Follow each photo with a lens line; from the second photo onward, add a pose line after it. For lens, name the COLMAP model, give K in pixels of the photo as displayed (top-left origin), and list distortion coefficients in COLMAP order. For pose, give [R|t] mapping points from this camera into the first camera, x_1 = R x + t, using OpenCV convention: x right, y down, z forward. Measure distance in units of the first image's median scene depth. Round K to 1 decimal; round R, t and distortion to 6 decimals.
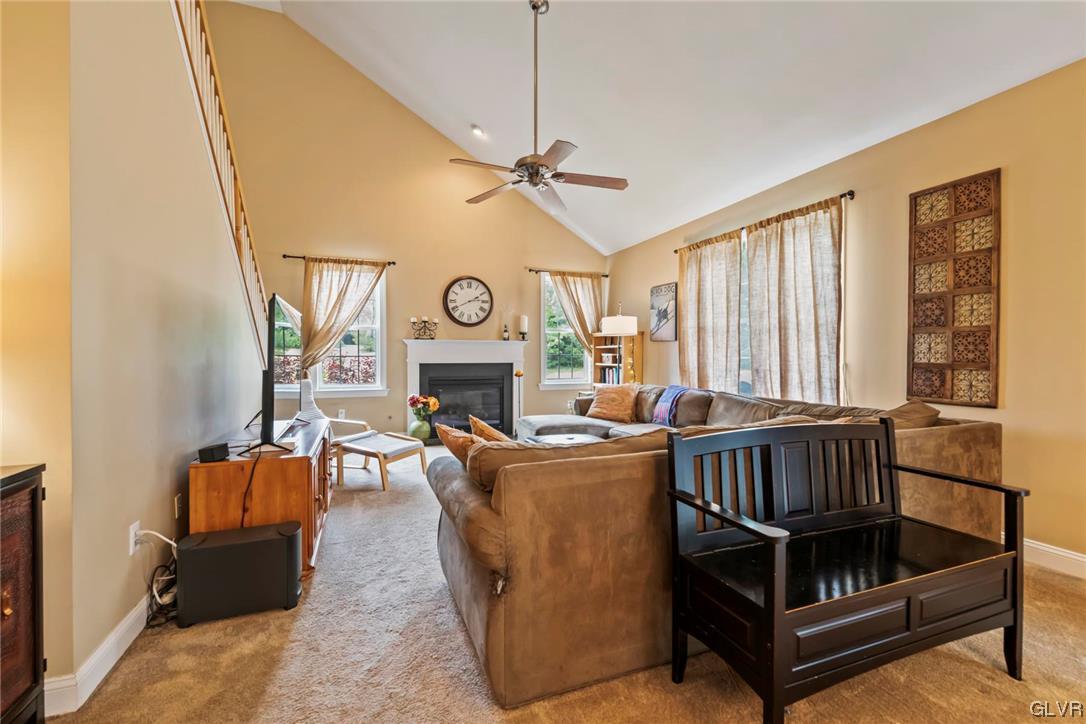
lens RADIAL K [[467.7, 0, 541.8], [0, 467.7, 357.6], [0, 0, 1]] dist [0.002830, -0.003254]
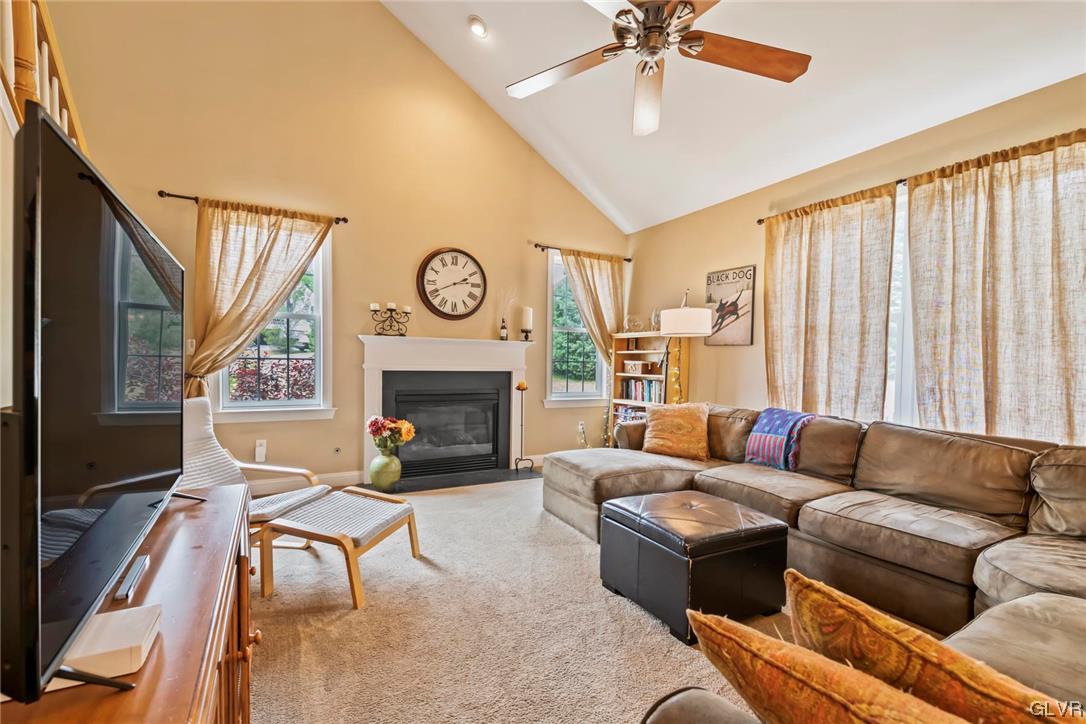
lens RADIAL K [[467.7, 0, 539.2], [0, 467.7, 377.6], [0, 0, 1]] dist [0.002830, -0.003254]
pose [[0.988576, 0.011160, 0.150312, -0.145252], [-0.015695, 0.999456, 0.029019, -0.001055], [-0.149906, -0.031046, 0.988213, 0.303093]]
